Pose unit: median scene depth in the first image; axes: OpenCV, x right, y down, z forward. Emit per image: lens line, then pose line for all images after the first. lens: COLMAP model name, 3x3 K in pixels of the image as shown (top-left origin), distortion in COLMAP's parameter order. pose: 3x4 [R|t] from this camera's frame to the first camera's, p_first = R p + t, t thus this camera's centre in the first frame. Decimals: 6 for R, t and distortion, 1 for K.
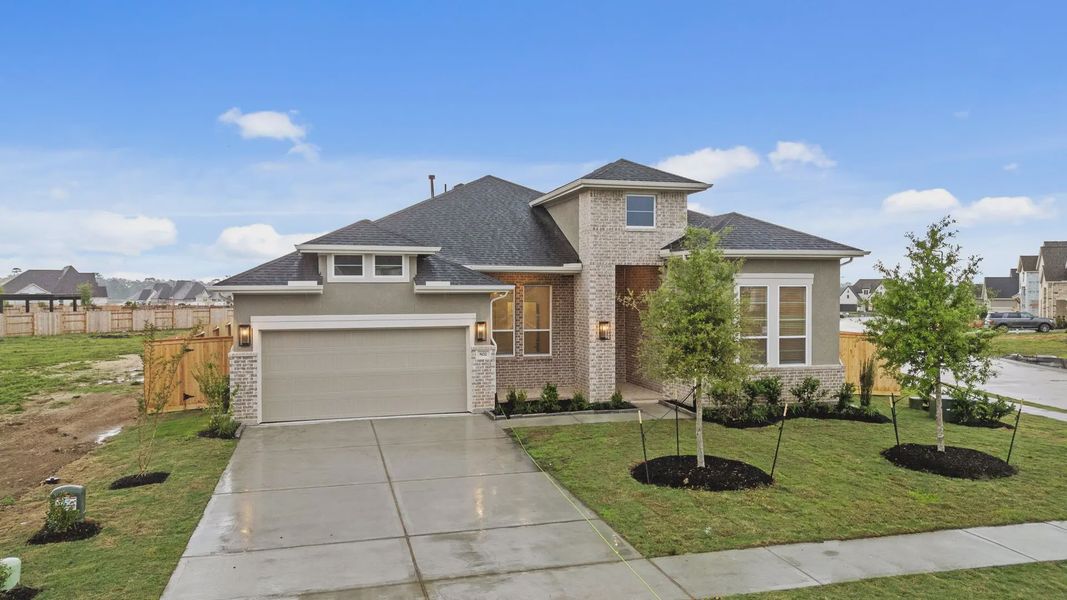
lens RADIAL K [[756.0, 0, 533.5], [0, 756.0, 300.0], [0, 0, 1]] dist [0.069232, -0.057174]
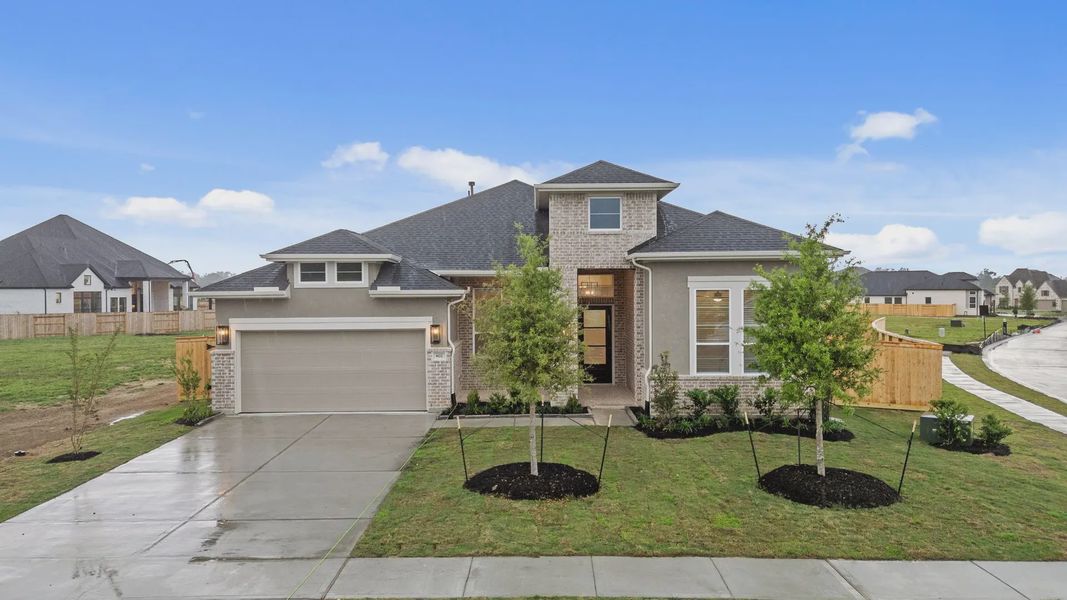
lens RADIAL K [[753.3, 0, 533.5], [0, 753.3, 300.0], [0, 0, 1]] dist [0.062570, -0.045974]
pose [[0.962089, 0.000763, -0.272736, 0.356939], [0.000435, 0.999991, 0.004331, -0.010267], [0.272737, -0.004286, 0.962079, 0.035430]]
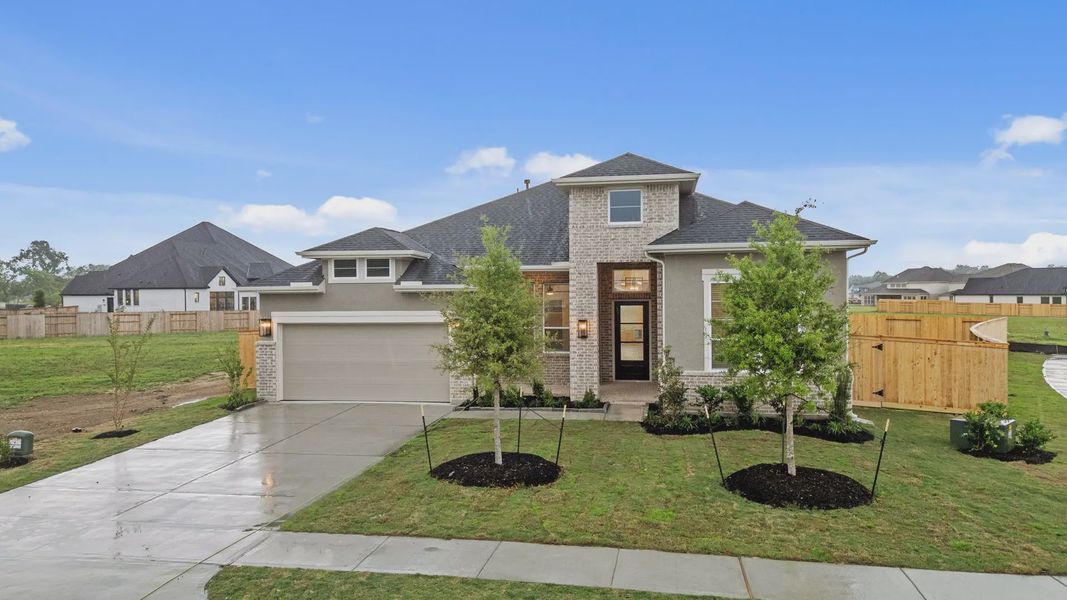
lens RADIAL K [[756.0, 0, 533.5], [0, 756.0, 300.0], [0, 0, 1]] dist [0.069232, -0.057174]
pose [[0.901251, 0.000191, -0.433298, 0.509630], [0.001182, 0.999995, 0.002899, -0.000546], [0.433297, -0.003125, 0.901246, 0.083083]]
